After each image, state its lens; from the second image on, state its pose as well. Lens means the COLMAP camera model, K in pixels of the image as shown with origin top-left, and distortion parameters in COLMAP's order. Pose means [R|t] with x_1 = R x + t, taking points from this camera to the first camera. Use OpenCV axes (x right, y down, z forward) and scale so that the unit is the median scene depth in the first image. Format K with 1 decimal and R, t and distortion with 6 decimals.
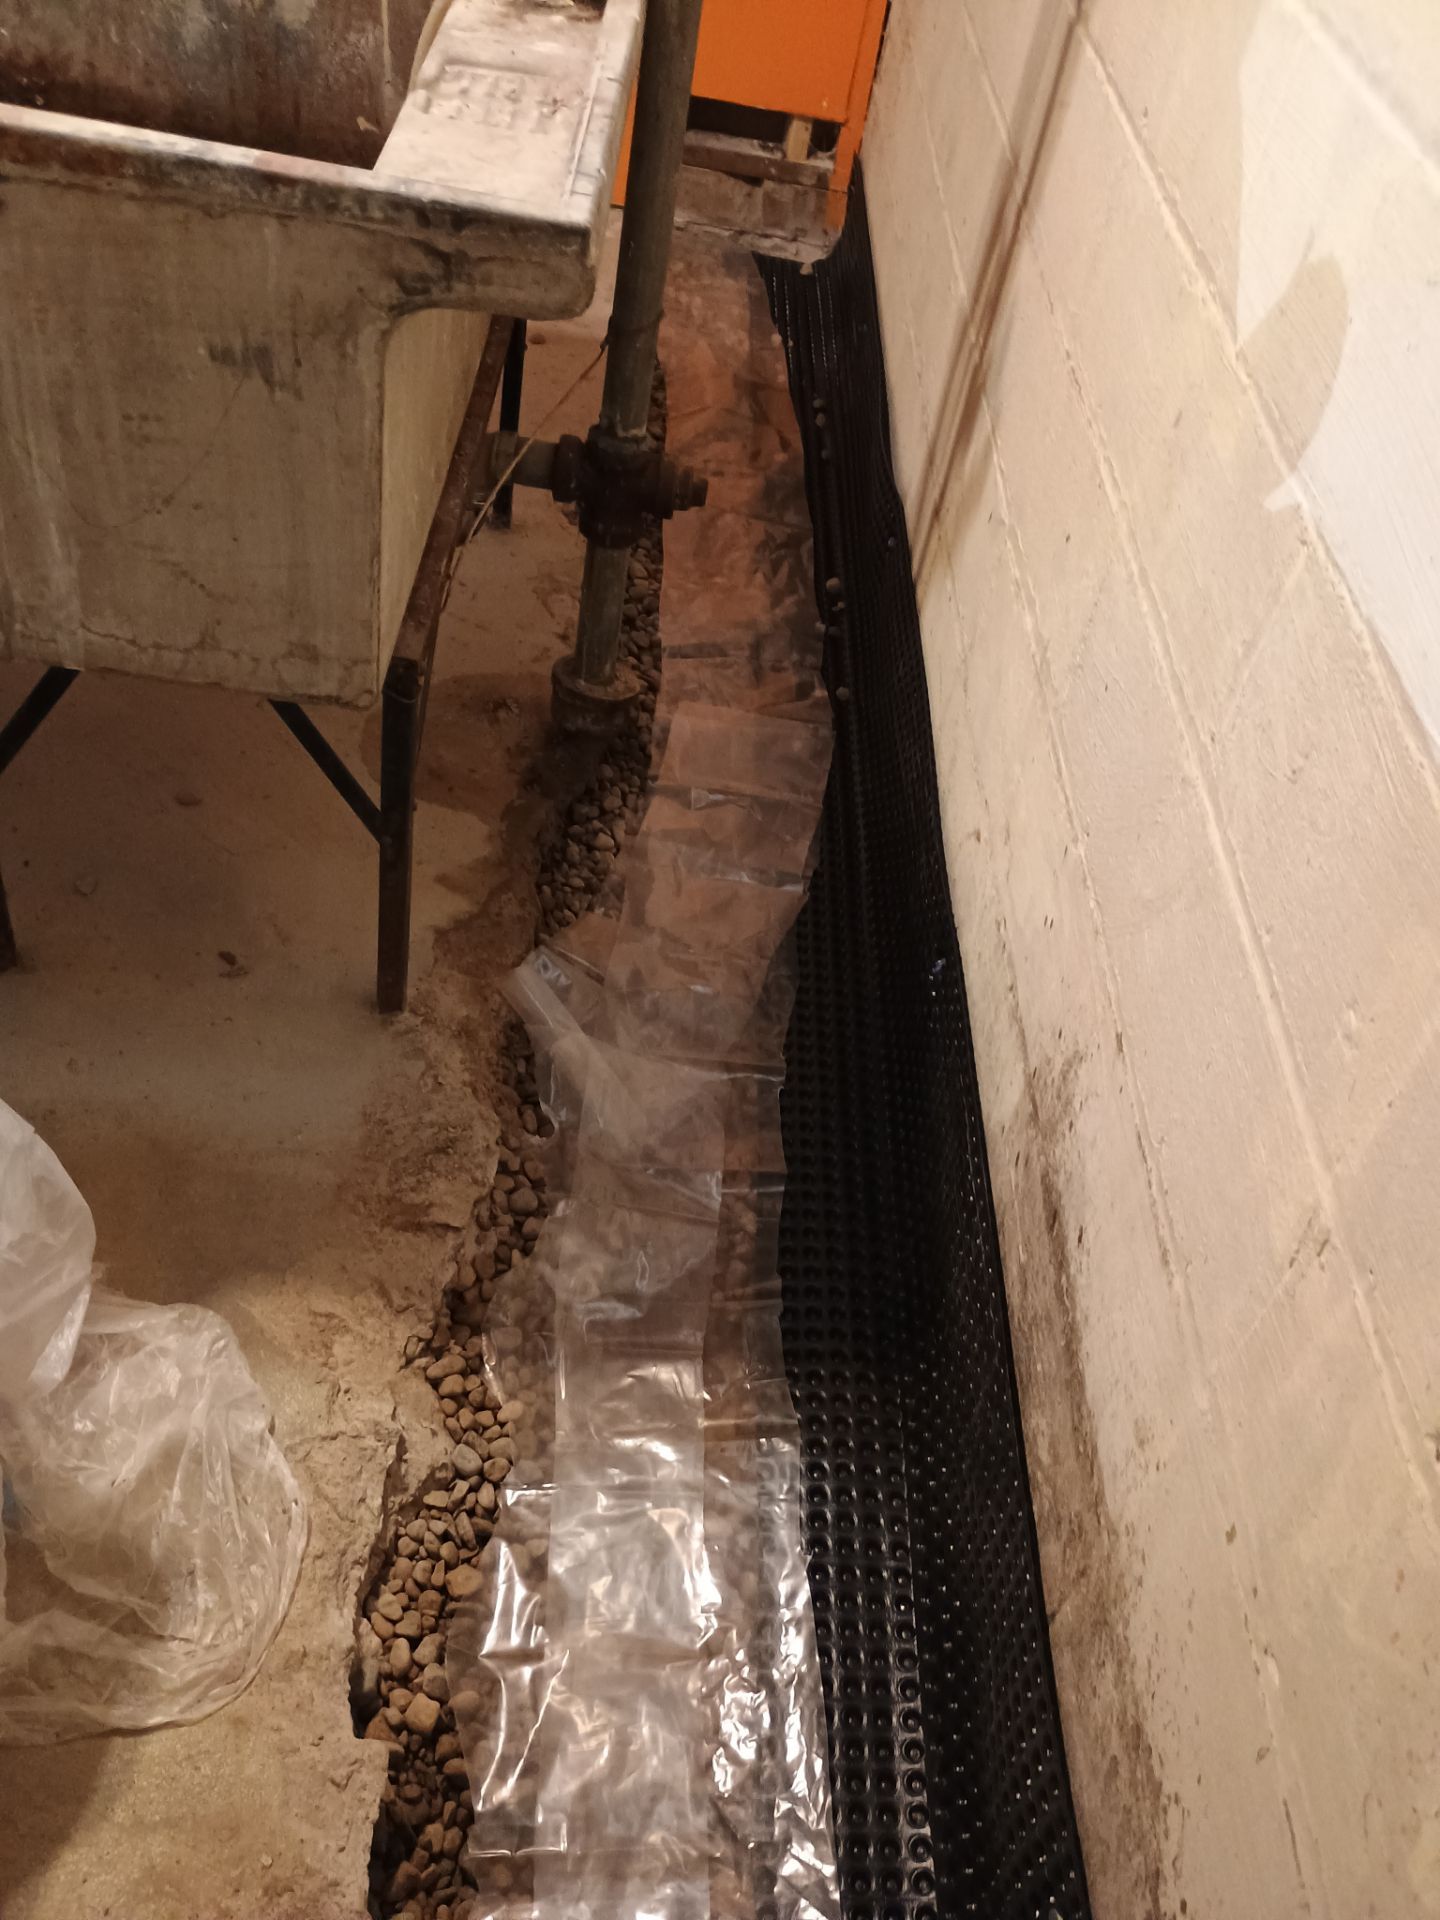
lens RADIAL K [[1629.2, 0, 727.2], [0, 1629.2, 962.7], [0, 0, 1]] dist [0.049272, -0.067664]
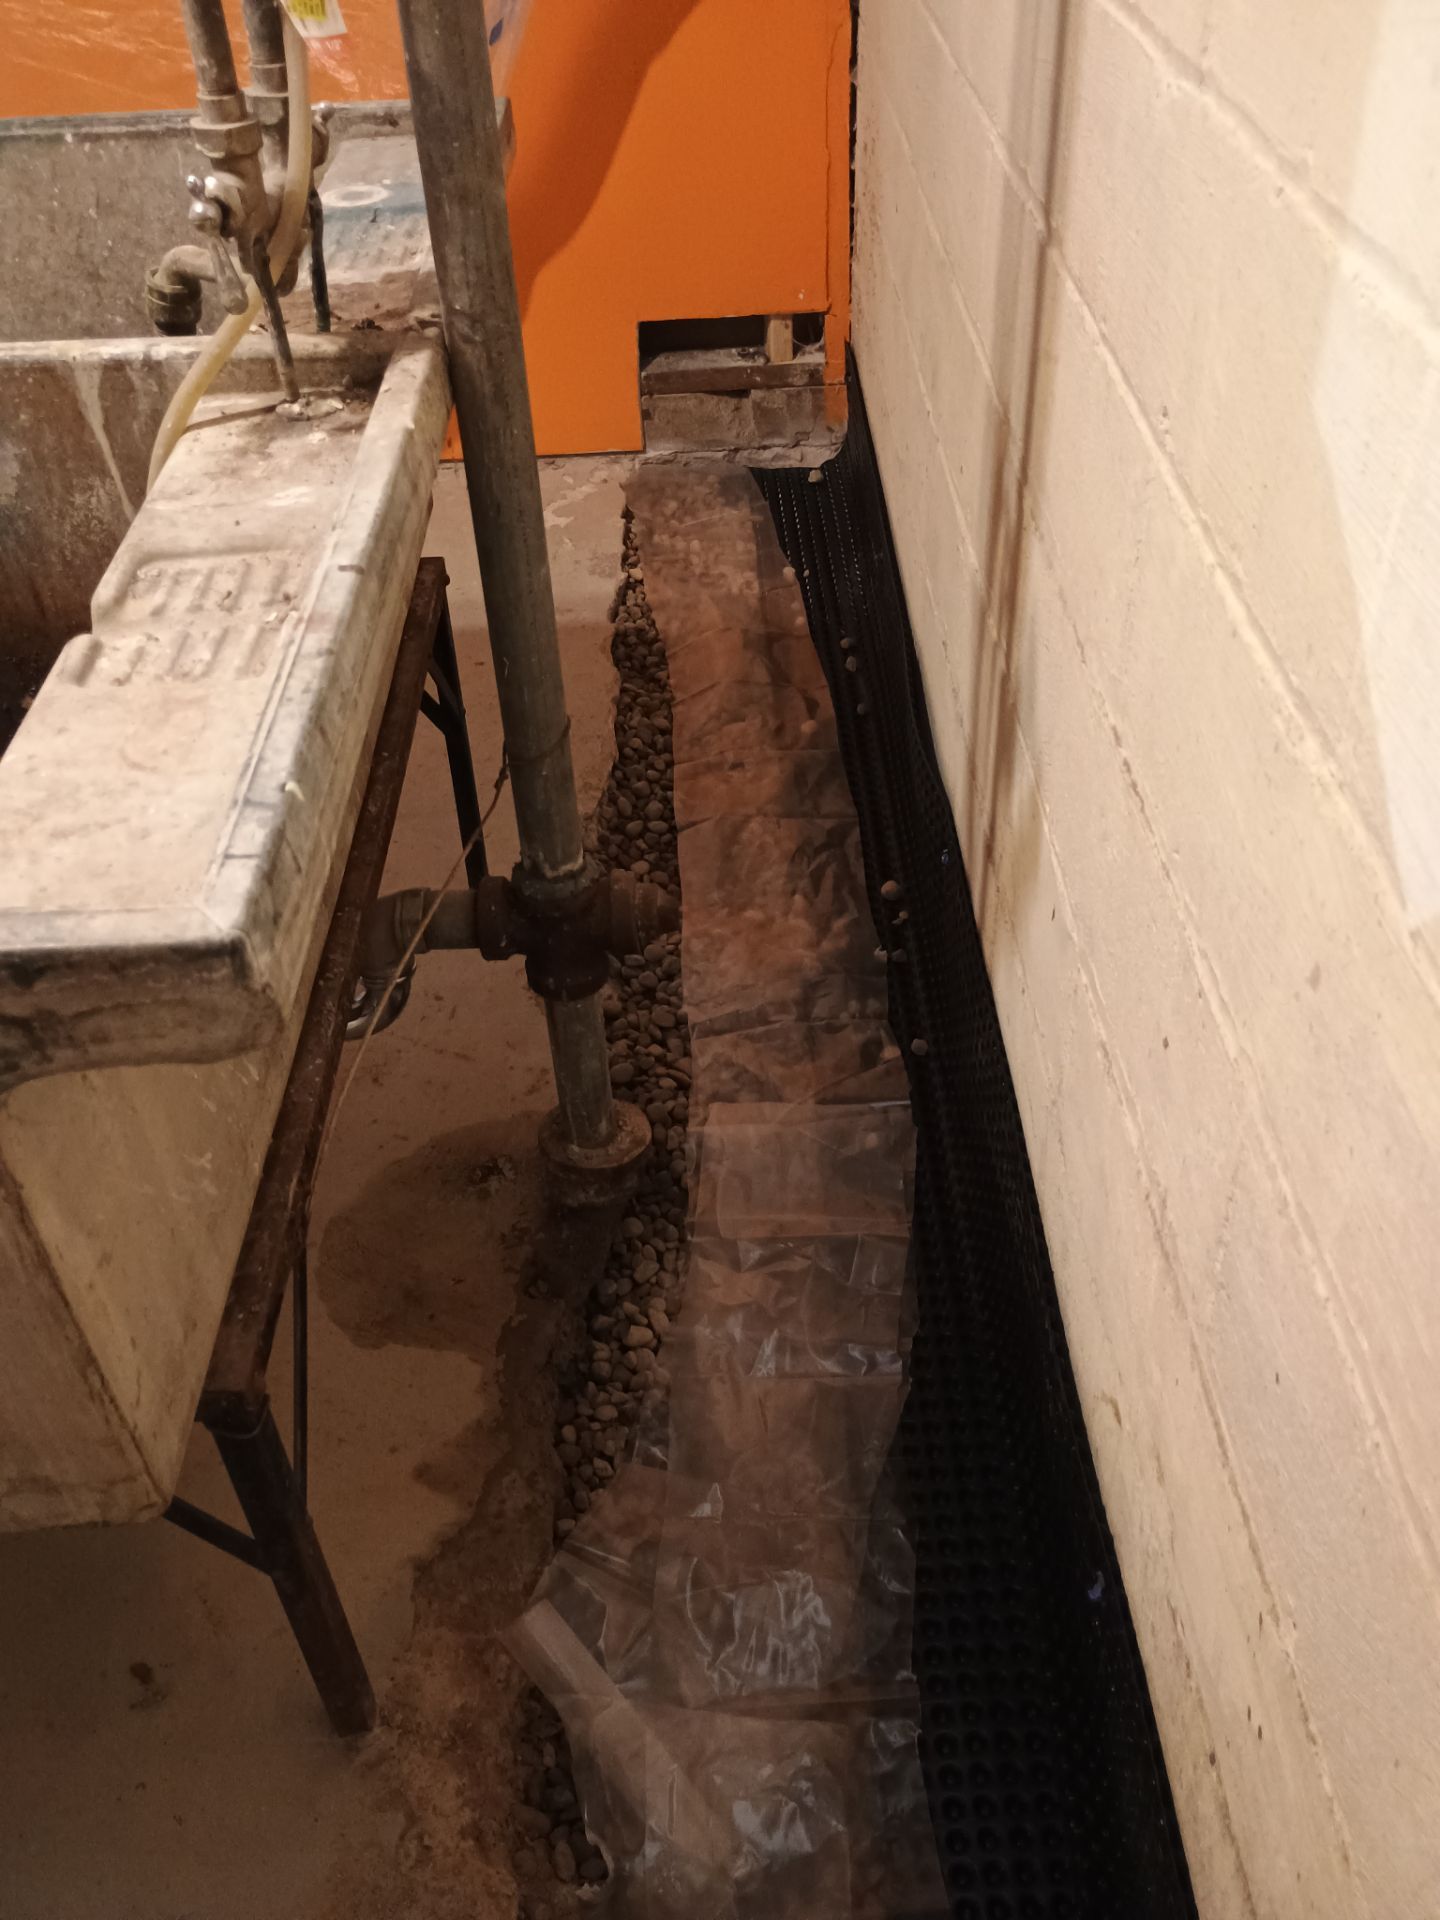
lens RADIAL K [[1629.2, 0, 705.2], [0, 1629.2, 970.8], [0, 0, 1]] dist [0.049272, -0.067664]
pose [[0.978542, -0.173264, -0.111509, 0.074874], [0.166447, 0.983713, -0.067855, -0.194315], [0.121450, 0.047839, 0.991444, 0.232168]]
